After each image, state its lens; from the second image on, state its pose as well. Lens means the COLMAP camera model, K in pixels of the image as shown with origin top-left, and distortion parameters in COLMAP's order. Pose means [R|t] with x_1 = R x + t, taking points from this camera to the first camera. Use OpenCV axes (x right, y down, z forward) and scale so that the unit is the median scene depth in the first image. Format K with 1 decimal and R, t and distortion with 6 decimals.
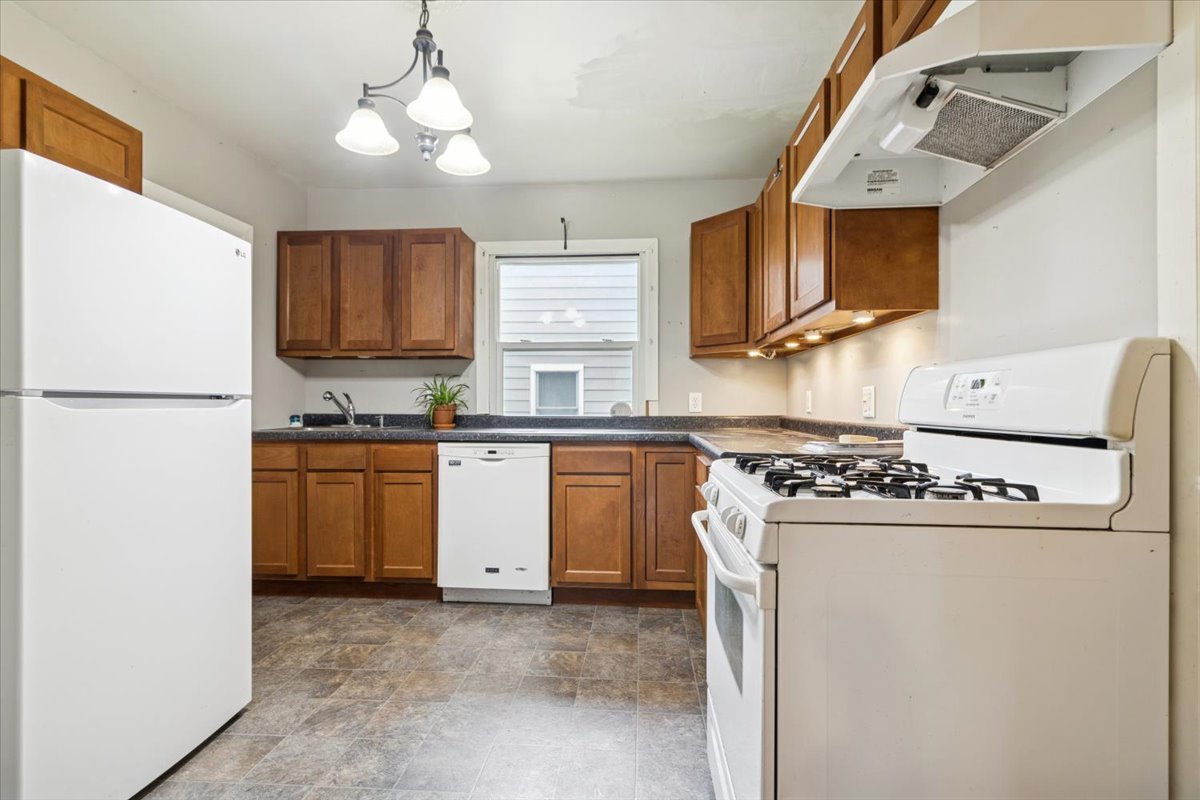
lens RADIAL K [[560.8, 0, 600.9], [0, 560.8, 406.6], [0, 0, 1]] dist [0.004494, -0.000056]
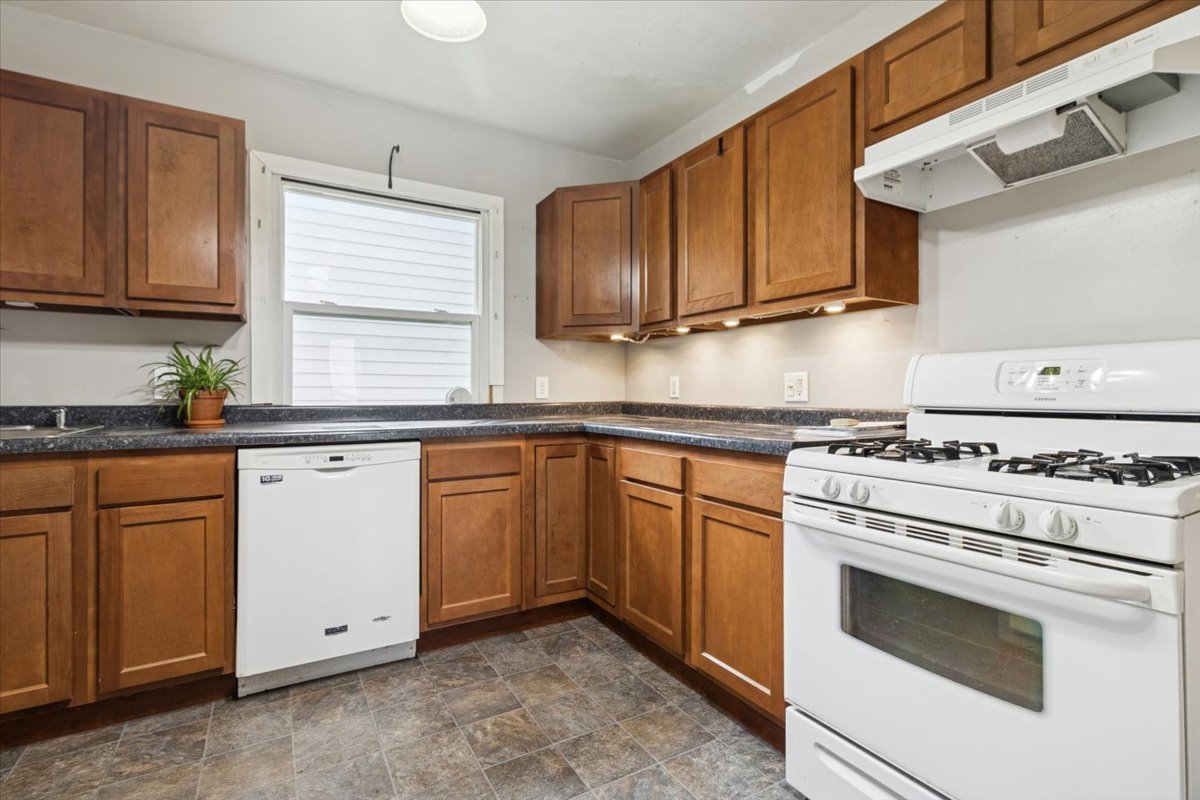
lens RADIAL K [[553.5, 0, 599.9], [0, 553.5, 392.4], [0, 0, 1]] dist [0.004487, 0.001076]
pose [[0.821959, -0.001399, 0.569545, -0.308380], [0.001925, 0.999998, -0.000322, 0.000964], [-0.569544, 0.001361, 0.821960, 0.250897]]
